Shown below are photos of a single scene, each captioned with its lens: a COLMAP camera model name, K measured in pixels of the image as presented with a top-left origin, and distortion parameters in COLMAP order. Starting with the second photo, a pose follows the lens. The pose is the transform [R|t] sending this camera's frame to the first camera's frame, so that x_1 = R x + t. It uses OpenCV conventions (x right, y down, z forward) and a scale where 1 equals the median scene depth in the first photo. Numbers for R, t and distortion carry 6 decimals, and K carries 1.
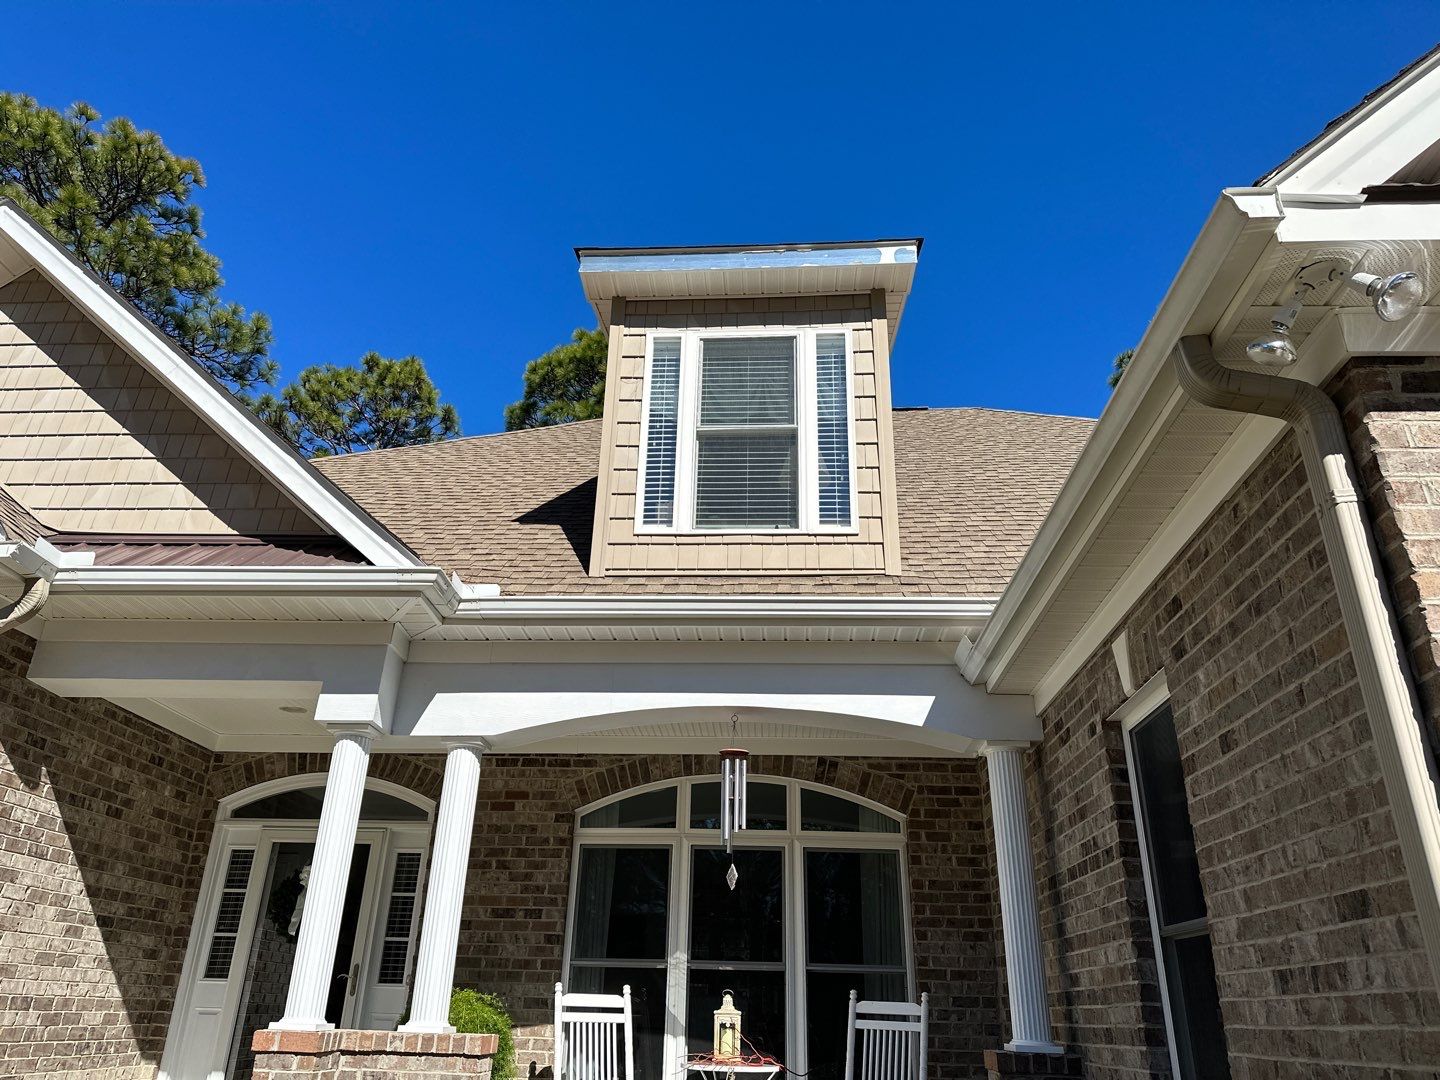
lens RADIAL K [[1004.2, 0, 713.4], [0, 1004.2, 546.7], [0, 0, 1]] dist [0.089546, -0.110887]
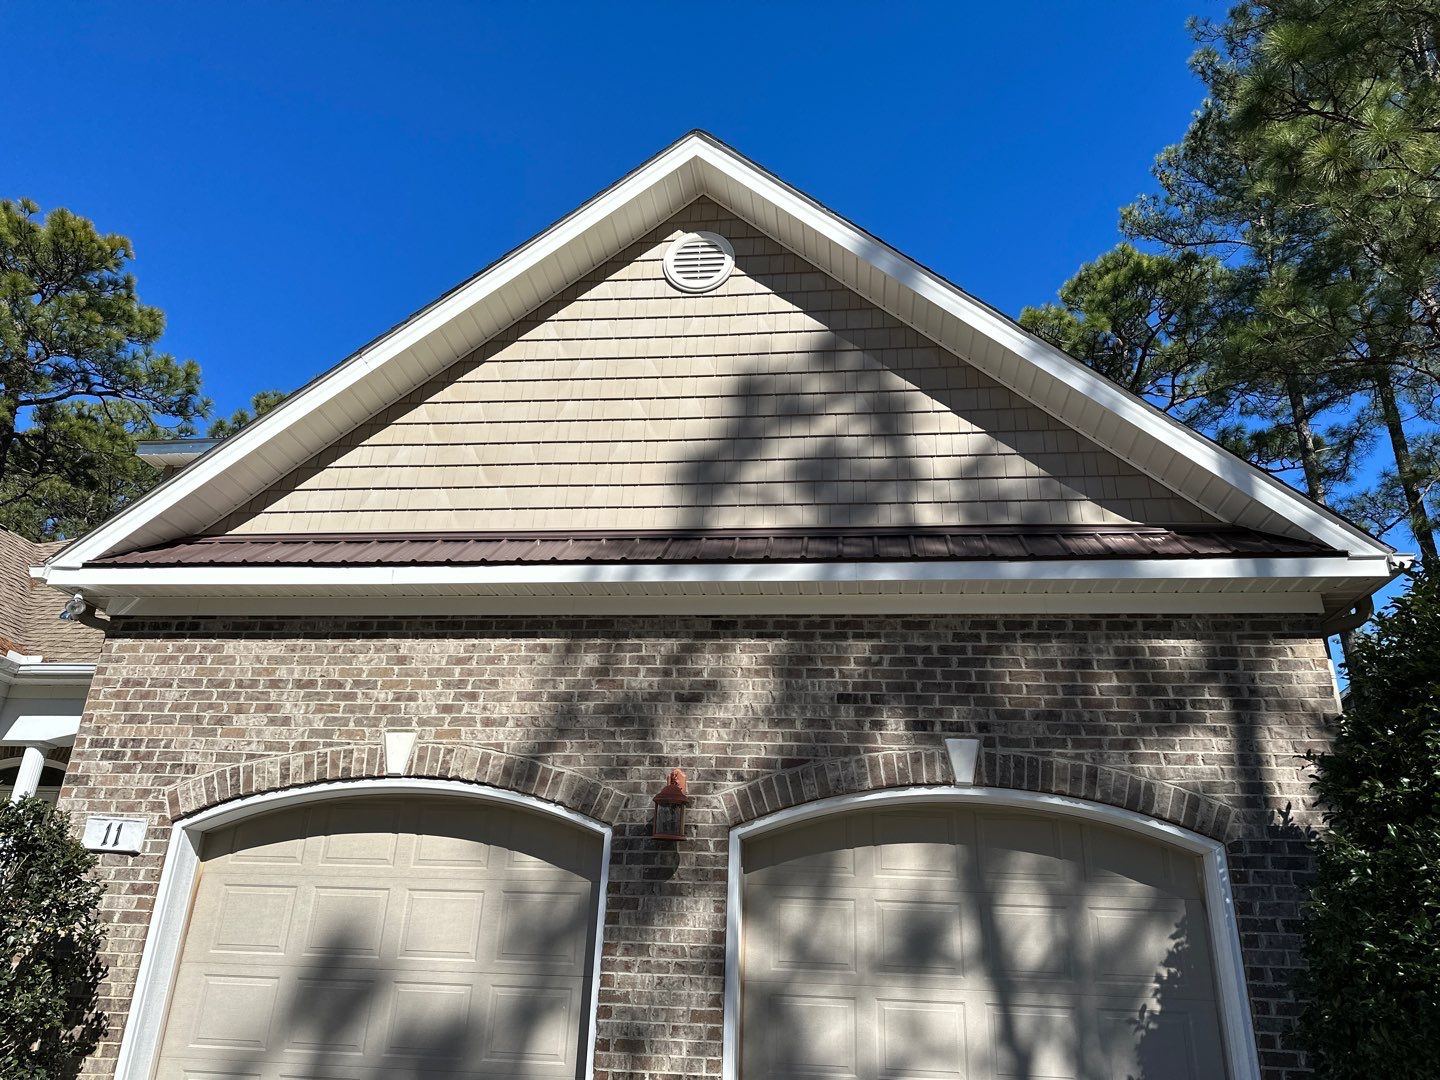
lens RADIAL K [[1004.2, 0, 733.6], [0, 1004.2, 533.0], [0, 0, 1]] dist [0.089546, -0.110887]
pose [[0.998764, -0.012669, -0.048059, 0.964579], [0.013783, 0.999642, 0.022926, -0.177932], [0.047751, -0.023560, 0.998581, -0.644097]]
